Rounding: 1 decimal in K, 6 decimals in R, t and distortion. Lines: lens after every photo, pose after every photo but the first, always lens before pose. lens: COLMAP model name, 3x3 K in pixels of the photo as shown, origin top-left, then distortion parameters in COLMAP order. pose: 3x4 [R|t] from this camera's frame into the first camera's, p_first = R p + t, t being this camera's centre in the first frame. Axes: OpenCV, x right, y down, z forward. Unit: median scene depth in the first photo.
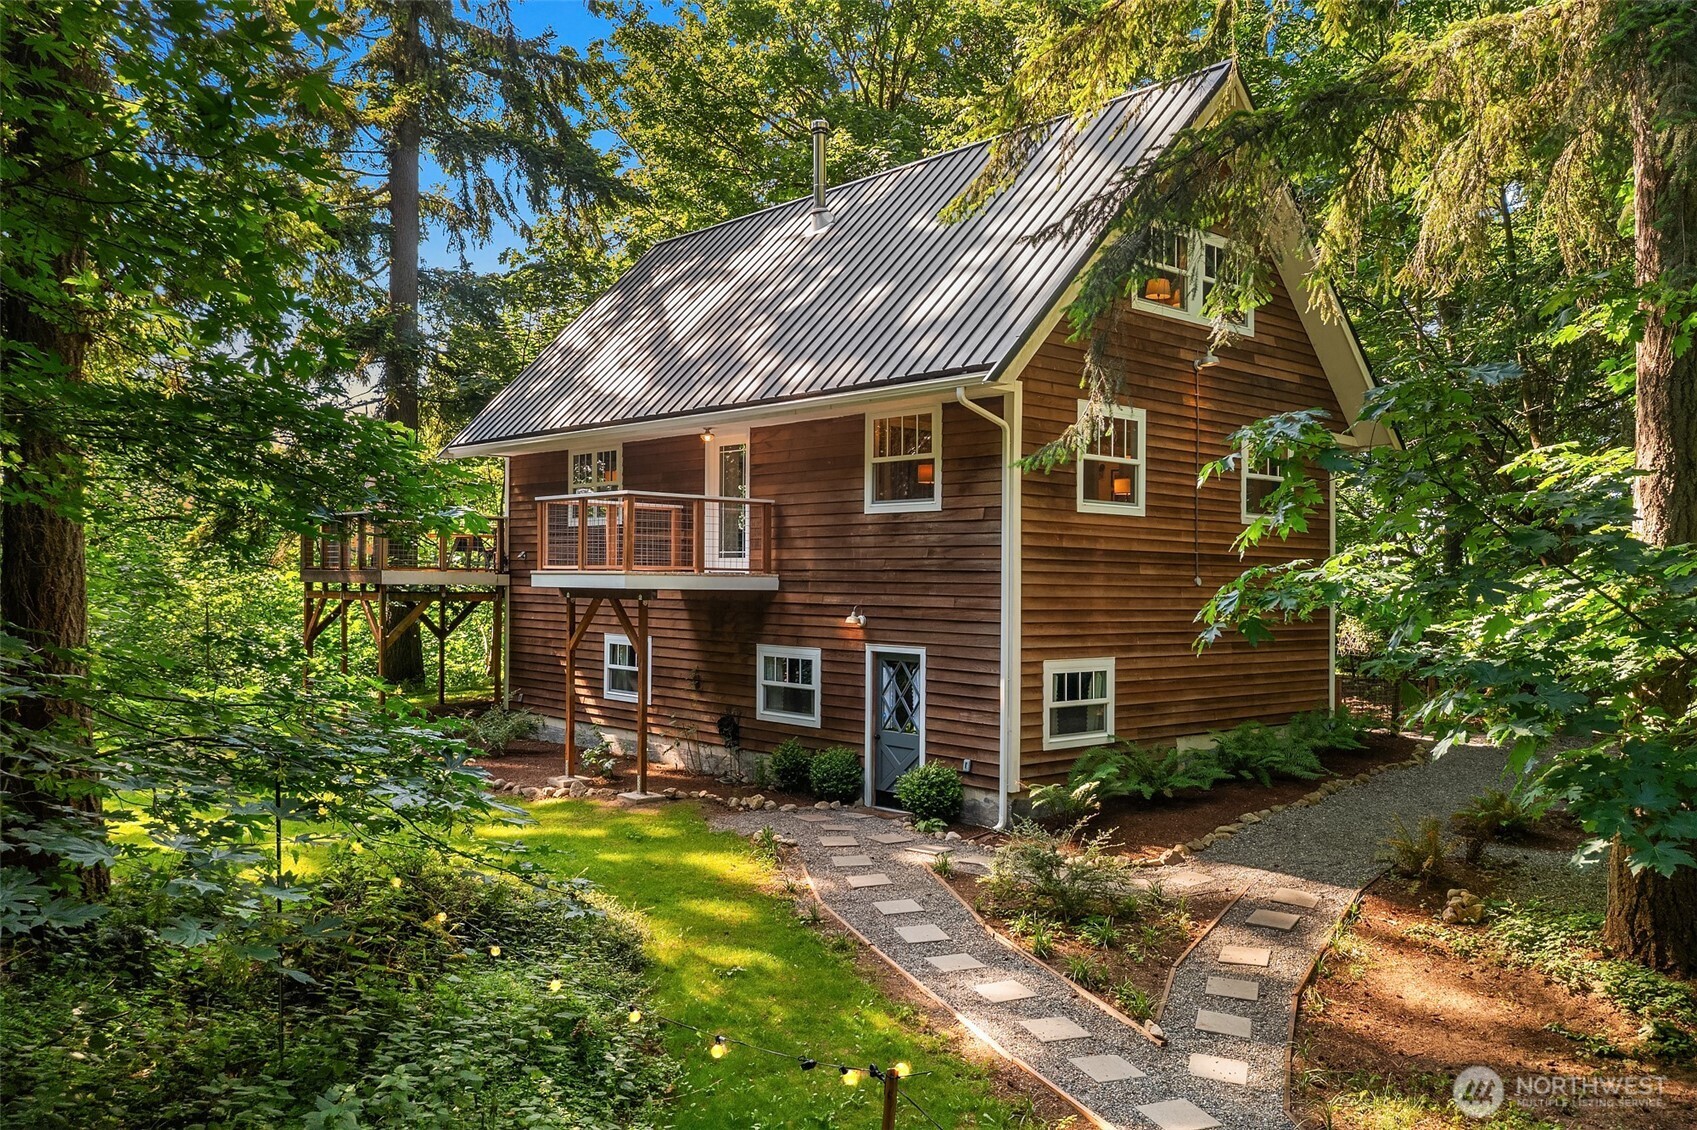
lens RADIAL K [[1337.9, 0, 848.5], [0, 1337.9, 565.0], [0, 0, 1]] dist [0.002682, 0.001848]
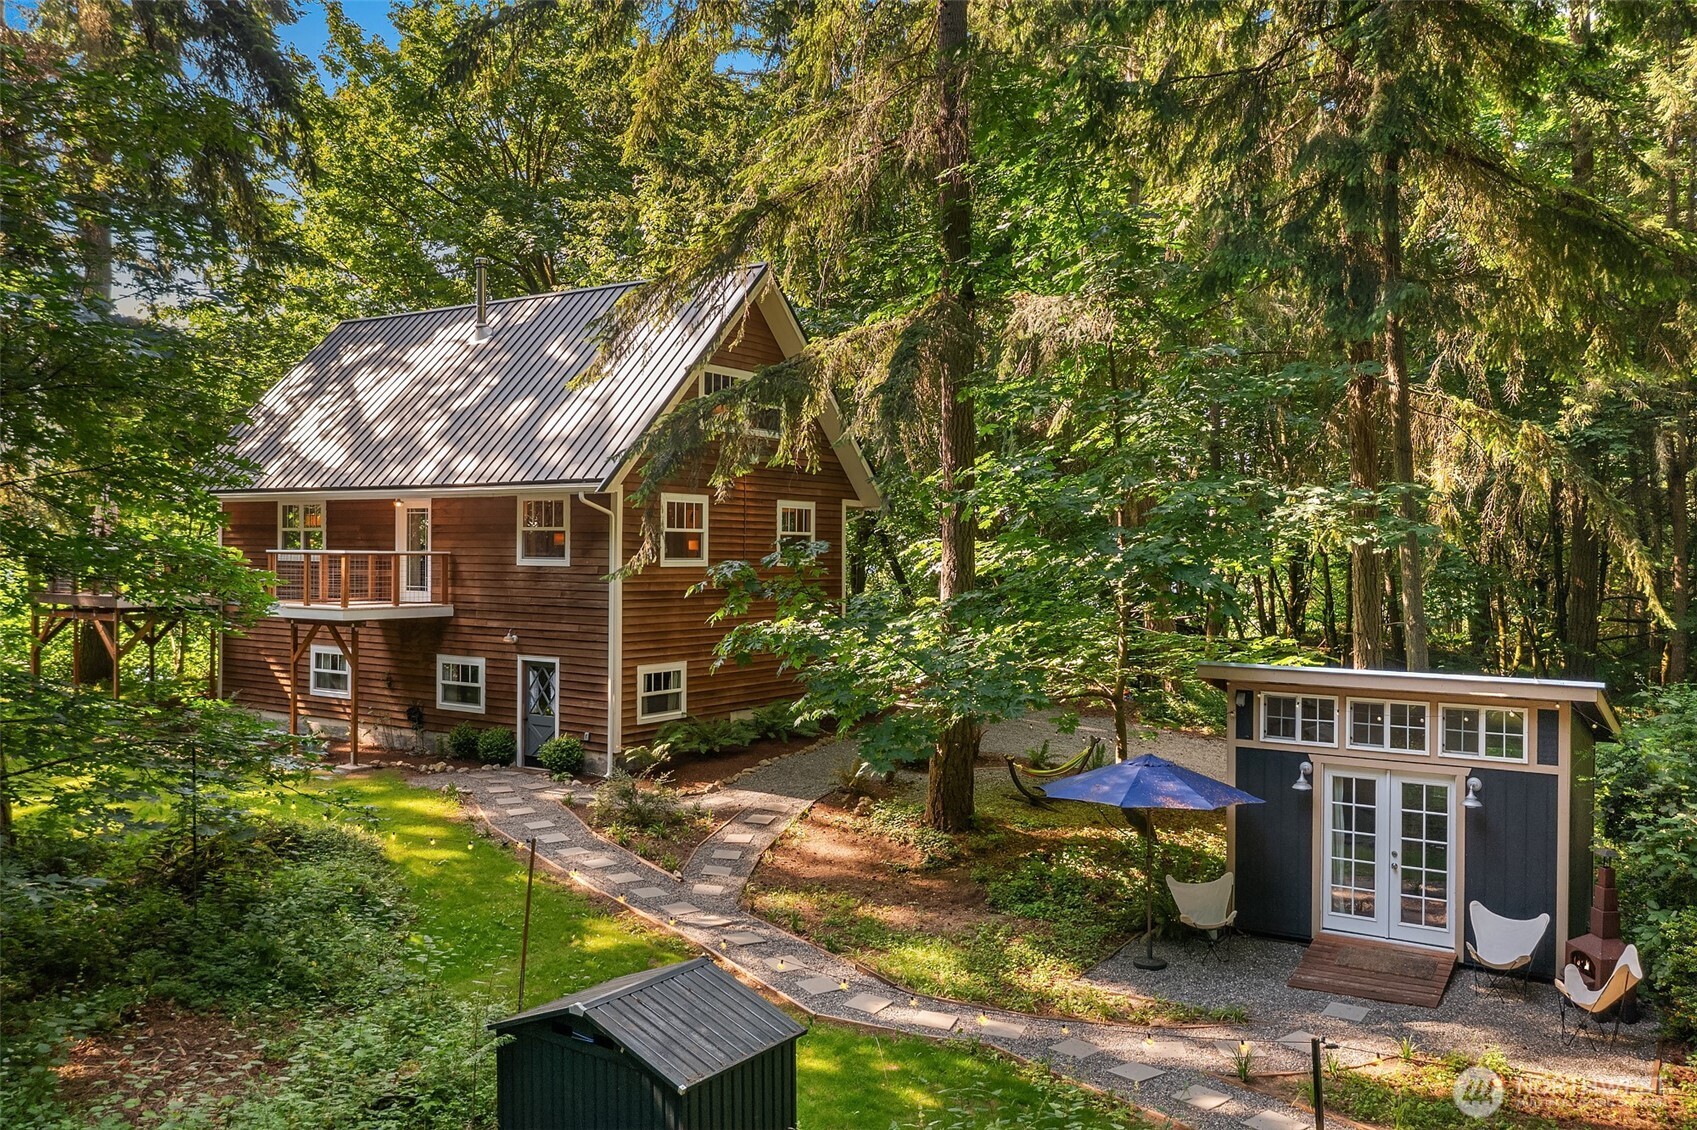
lens RADIAL K [[1345.1, 0, 843.3], [0, 1345.1, 529.9], [0, 0, 1]] dist [-0.005284, -0.000189]
pose [[0.967714, -0.000842, 0.252050, -0.013028], [0.000317, 0.999998, 0.002122, -0.082047], [-0.252051, -0.001974, 0.967712, -0.513667]]
